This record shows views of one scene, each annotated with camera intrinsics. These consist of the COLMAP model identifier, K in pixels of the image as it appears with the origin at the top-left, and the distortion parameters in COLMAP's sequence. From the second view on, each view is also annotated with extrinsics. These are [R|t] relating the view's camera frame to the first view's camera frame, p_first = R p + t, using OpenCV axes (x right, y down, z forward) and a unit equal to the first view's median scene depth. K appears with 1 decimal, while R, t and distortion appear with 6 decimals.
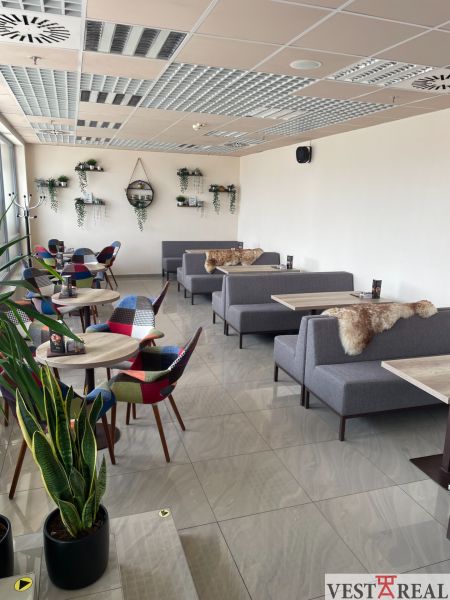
lens RADIAL K [[457.5, 0, 225.0], [0, 457.5, 300.0], [0, 0, 1]] dist [0.008414, 0.000668]
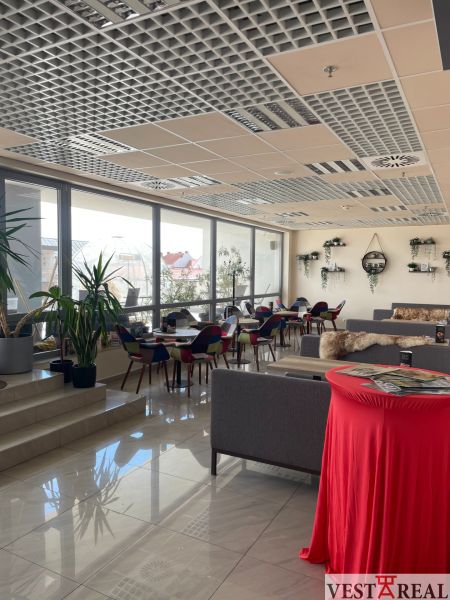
lens RADIAL K [[457.5, 0, 225.0], [0, 457.5, 300.0], [0, 0, 1]] dist [0.008414, 0.000668]
pose [[0.681326, 0.019446, -0.731722, 0.426034], [-0.144583, 0.983527, -0.108488, 0.049050], [0.717559, 0.179710, 0.672914, -0.057680]]
